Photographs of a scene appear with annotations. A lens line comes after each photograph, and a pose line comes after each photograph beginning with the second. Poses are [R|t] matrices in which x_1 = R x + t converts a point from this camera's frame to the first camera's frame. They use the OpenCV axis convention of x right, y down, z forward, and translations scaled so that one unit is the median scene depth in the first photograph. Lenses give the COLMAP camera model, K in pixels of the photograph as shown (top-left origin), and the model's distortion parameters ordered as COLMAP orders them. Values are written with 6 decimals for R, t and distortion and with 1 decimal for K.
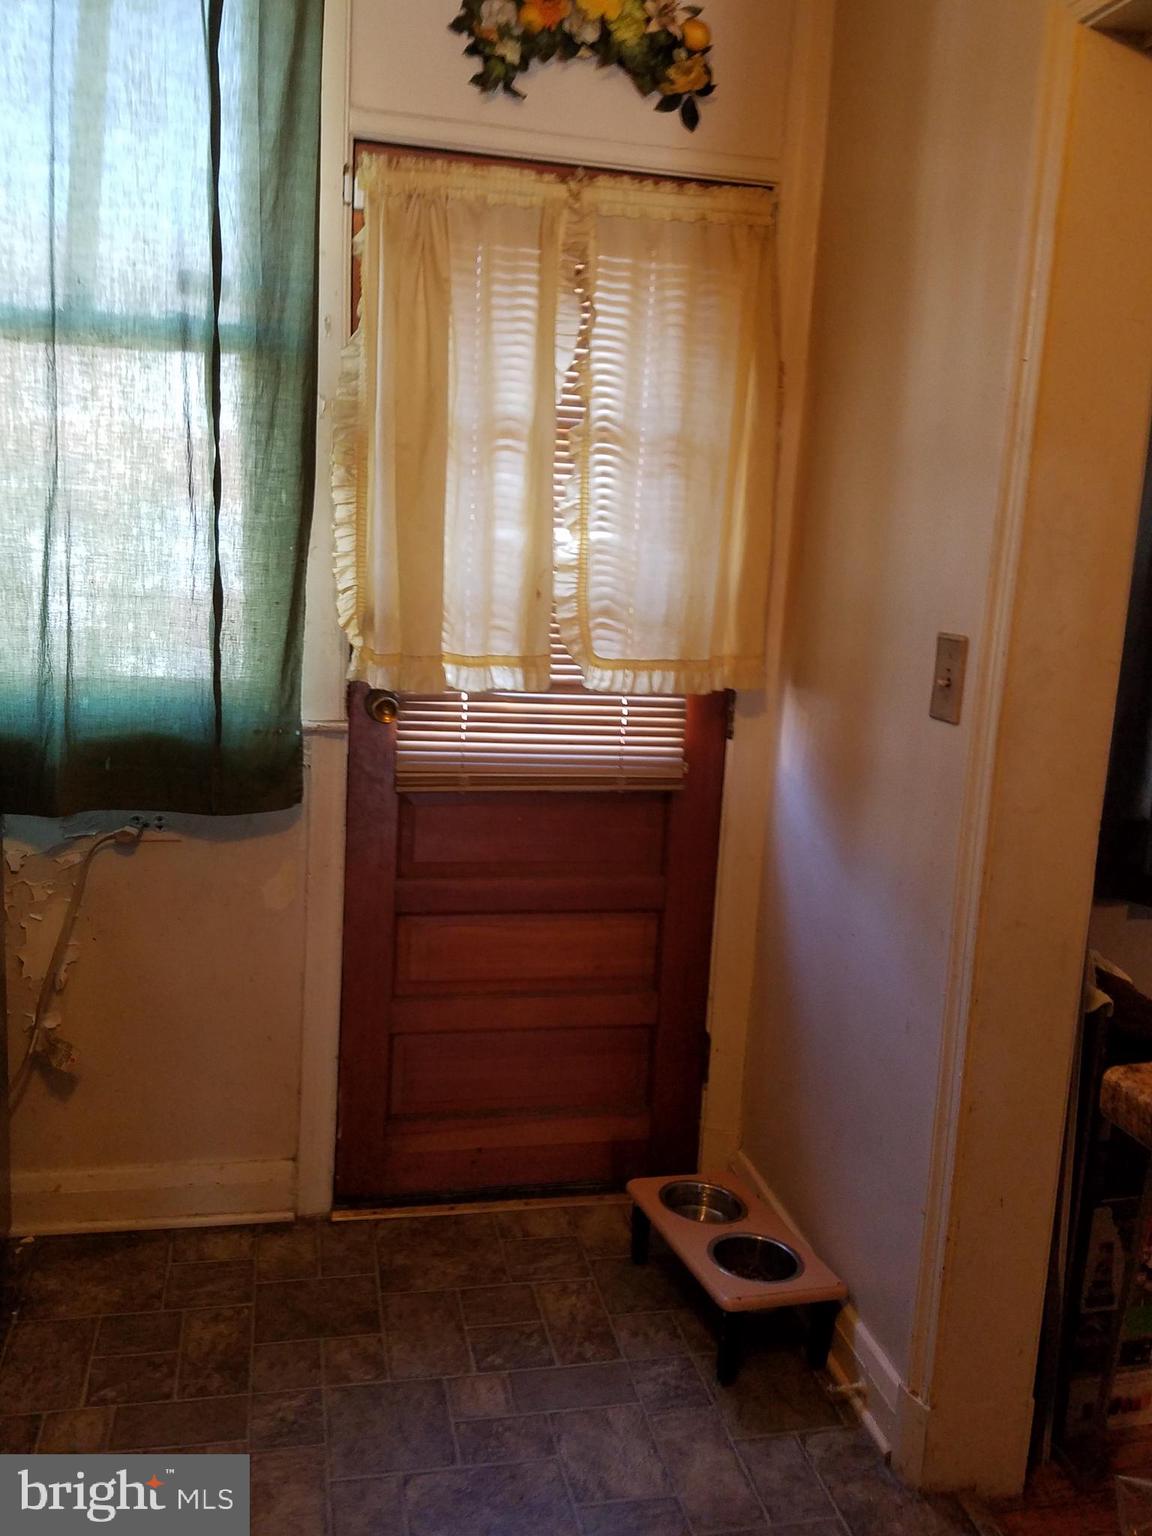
lens RADIAL K [[1256.9, 0, 576.0], [0, 1256.9, 768.0], [0, 0, 1]] dist [0.141344, -0.324103]
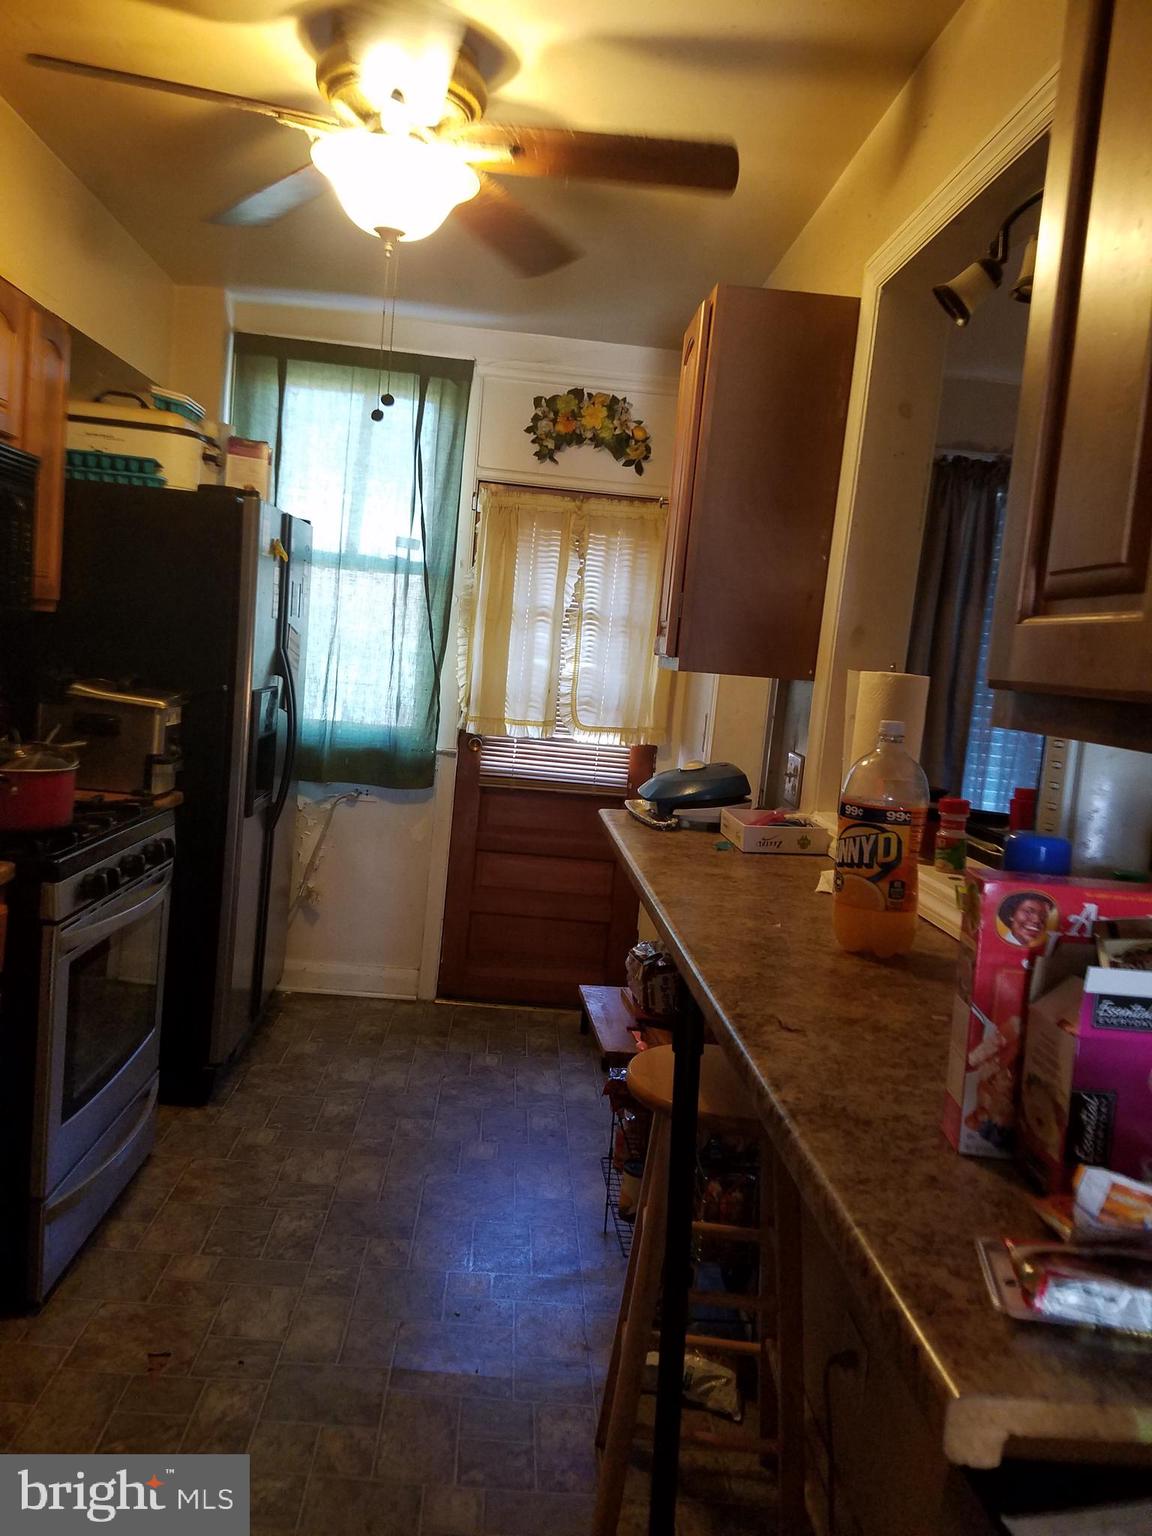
lens RADIAL K [[1172.3, 0, 576.0], [0, 1172.3, 768.0], [0, 0, 1]] dist [-0.002223, 0.000053]
pose [[0.984861, 0.053676, -0.164824, 0.329979], [-0.068868, 0.993747, -0.087882, 0.150291], [0.159076, 0.097903, 0.982400, -0.850912]]
